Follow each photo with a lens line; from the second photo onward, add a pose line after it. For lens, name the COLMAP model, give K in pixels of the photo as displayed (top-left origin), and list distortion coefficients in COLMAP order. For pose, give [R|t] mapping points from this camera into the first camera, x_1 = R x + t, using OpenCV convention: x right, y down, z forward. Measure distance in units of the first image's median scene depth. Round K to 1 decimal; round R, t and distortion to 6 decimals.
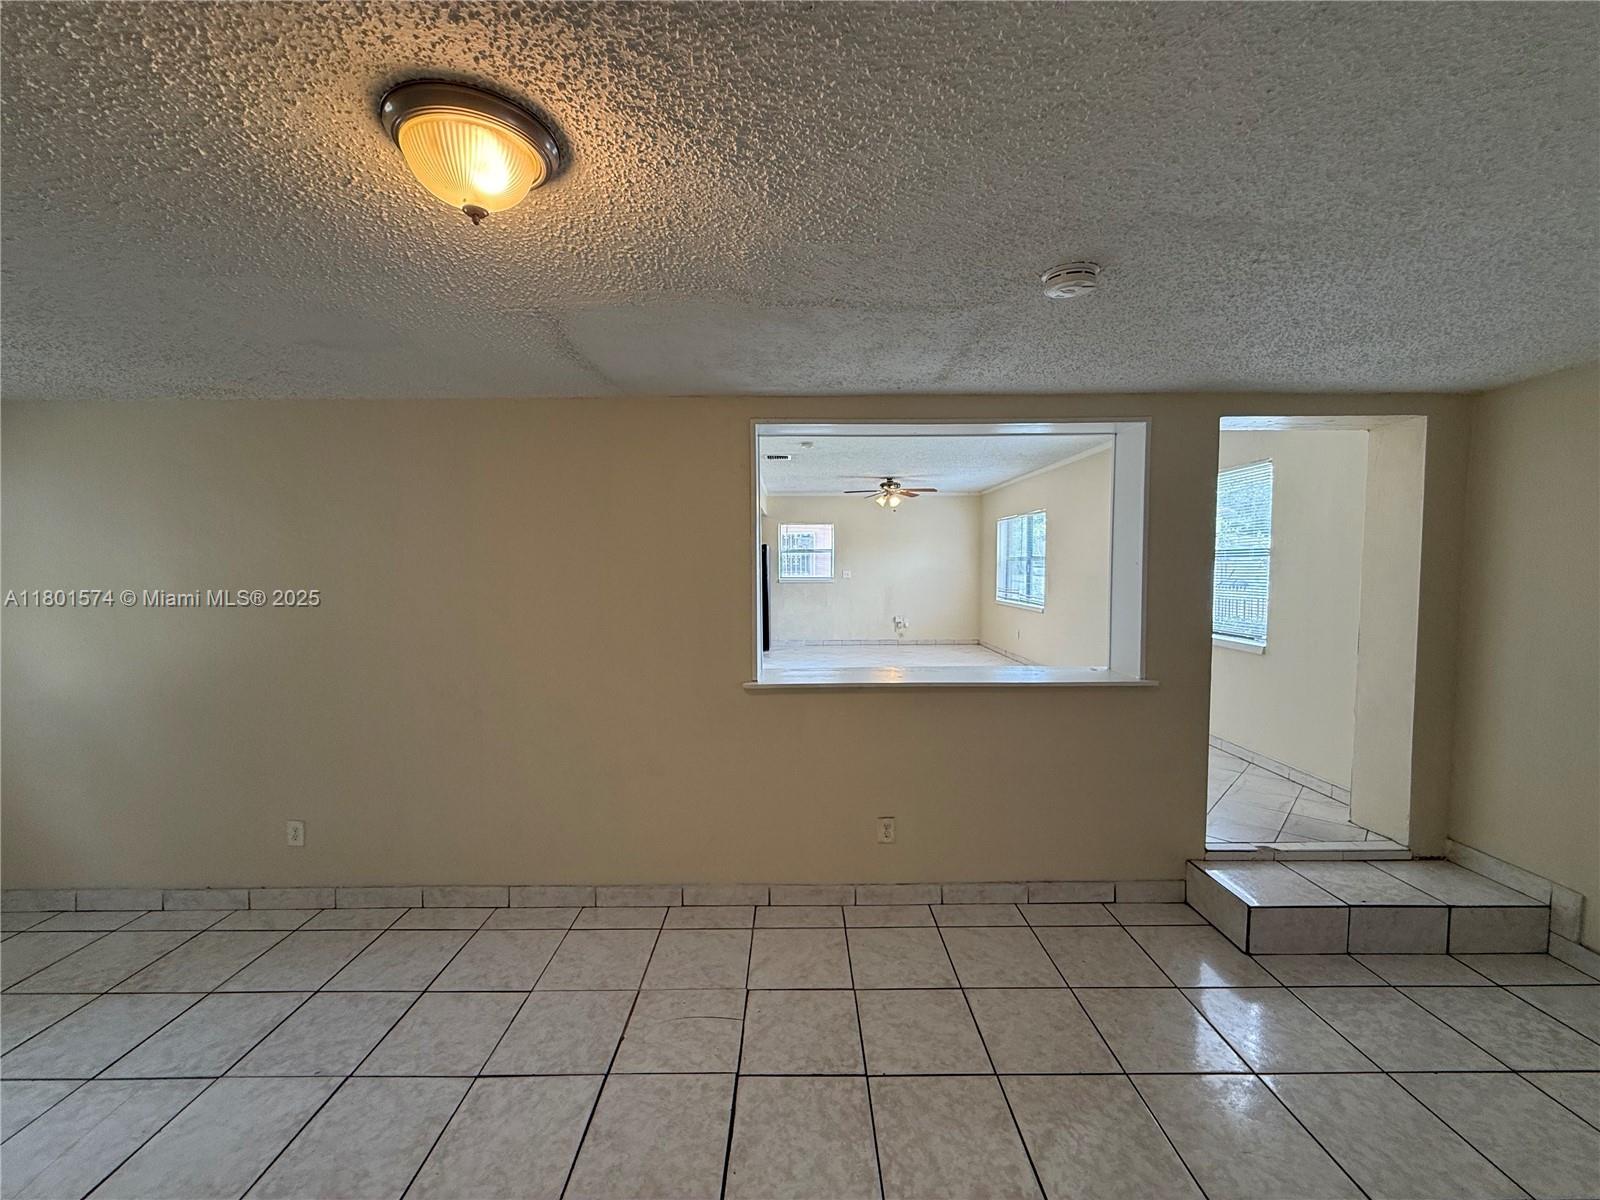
lens RADIAL K [[636.5, 0, 802.5], [0, 636.5, 600.2], [0, 0, 1]] dist [-0.004103, 0.000944]
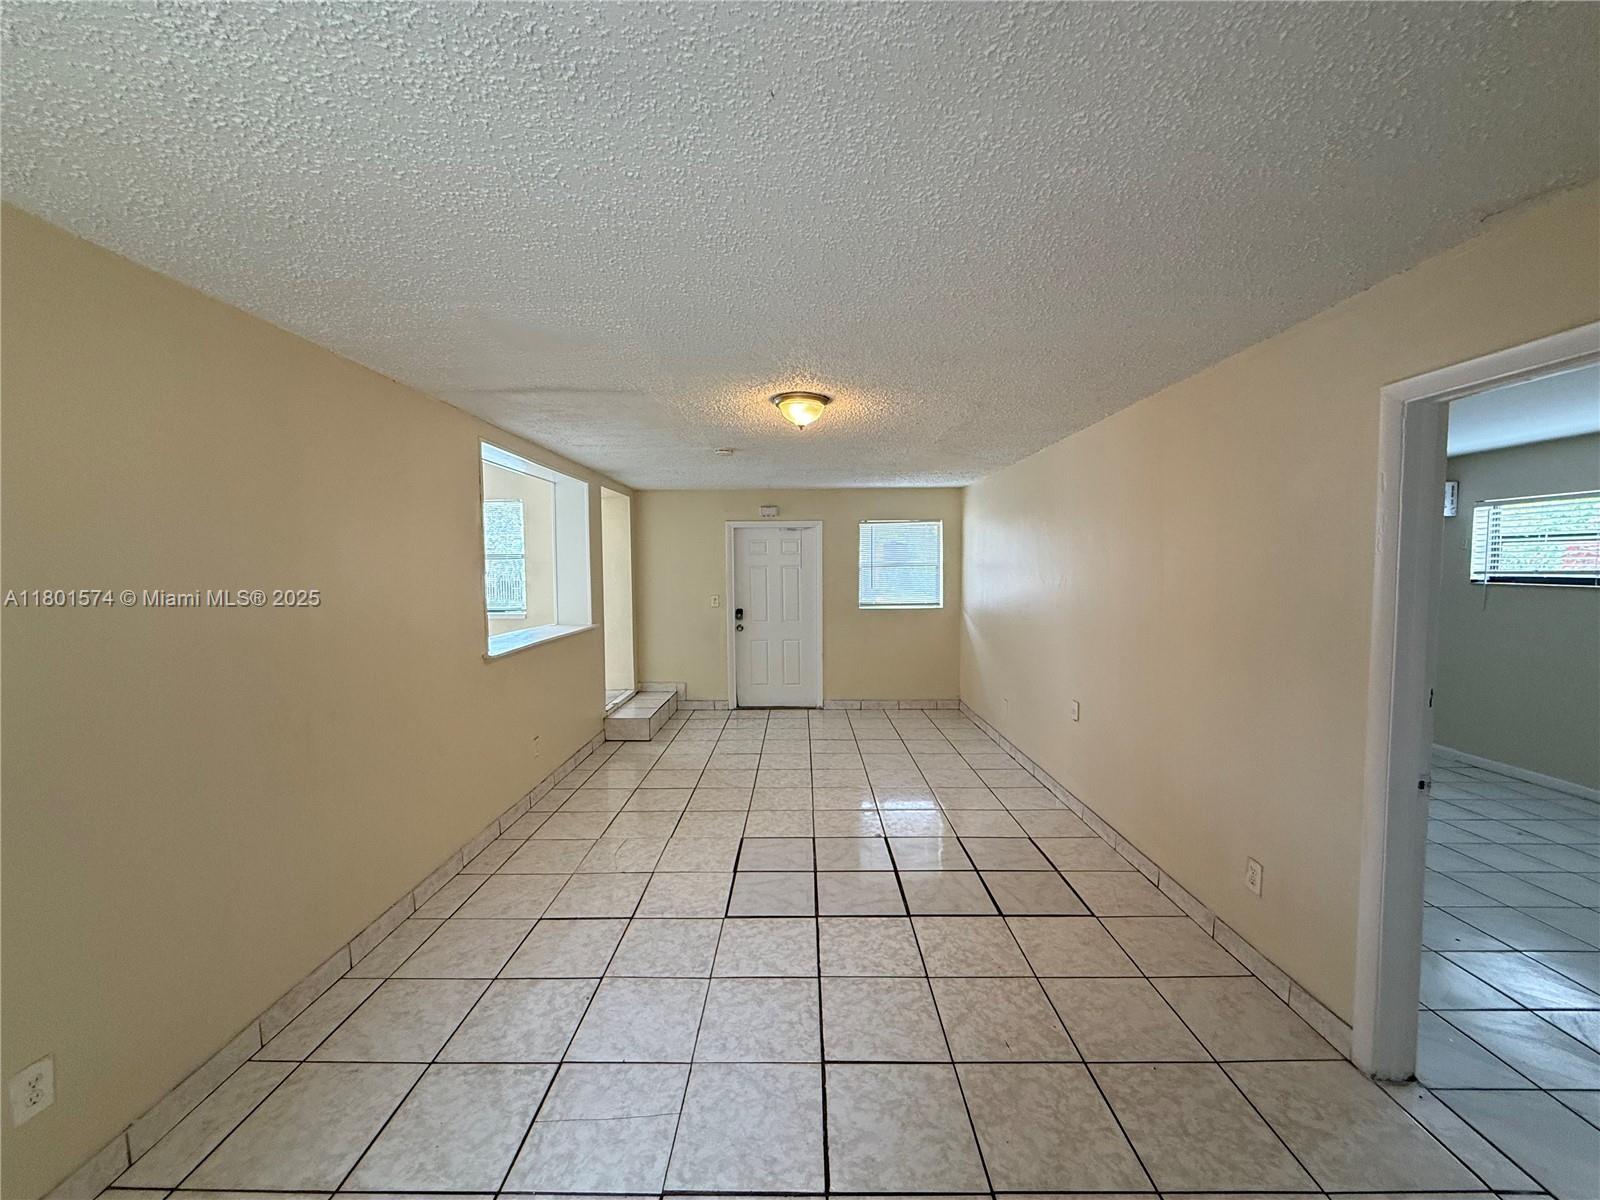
lens RADIAL K [[636.5, 0, 802.8], [0, 636.5, 600.1], [0, 0, 1]] dist [-0.004103, 0.000944]
pose [[-0.000373, -0.046815, 0.998904, -1.318221], [0.064032, 0.996853, 0.046742, 0.010209], [-0.997948, 0.063979, 0.002626, 0.406671]]
